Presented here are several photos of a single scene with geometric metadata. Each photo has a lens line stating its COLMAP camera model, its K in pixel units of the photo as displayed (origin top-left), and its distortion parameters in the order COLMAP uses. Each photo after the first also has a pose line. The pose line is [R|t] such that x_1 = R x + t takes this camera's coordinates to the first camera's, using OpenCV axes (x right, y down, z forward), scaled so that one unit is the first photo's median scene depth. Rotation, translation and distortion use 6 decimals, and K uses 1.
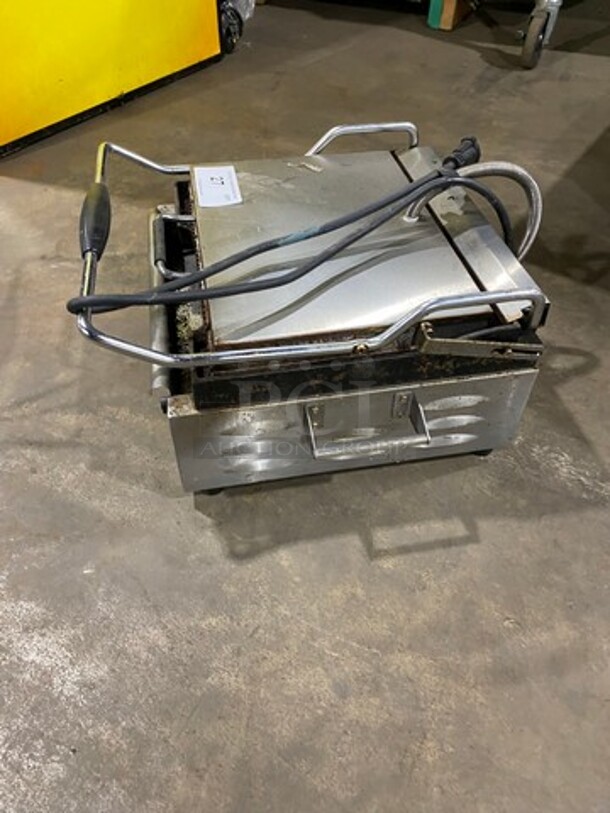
lens RADIAL K [[595.5, 0, 305.0], [0, 595.5, 406.5], [0, 0, 1]] dist [-0.002154, -0.002990]
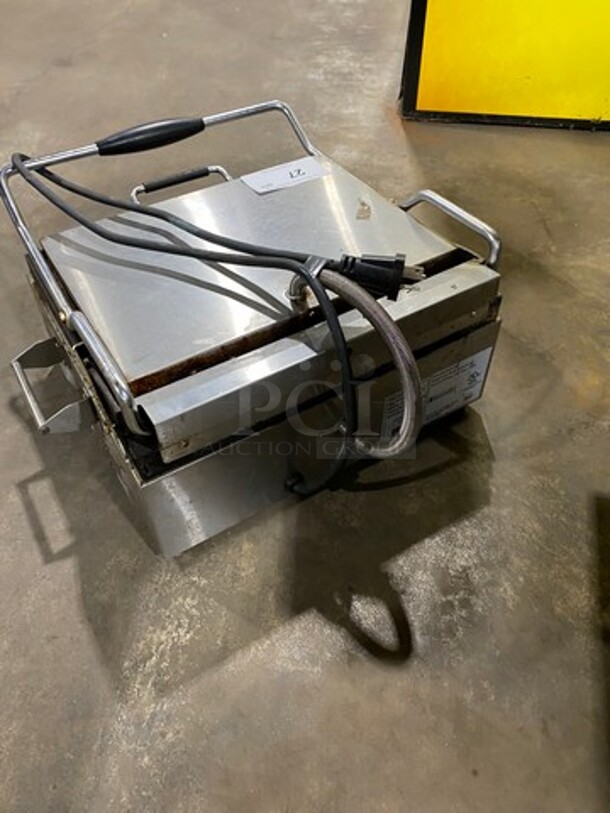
lens RADIAL K [[627.0, 0, 305.0], [0, 627.0, 406.5], [0, 0, 1]] dist [-0.002801, 0.002713]
pose [[0.360548, 0.655417, -0.663652, 0.854732], [-0.663650, 0.680221, 0.311234, -0.481436], [0.655418, 0.328218, 0.680220, 0.463017]]
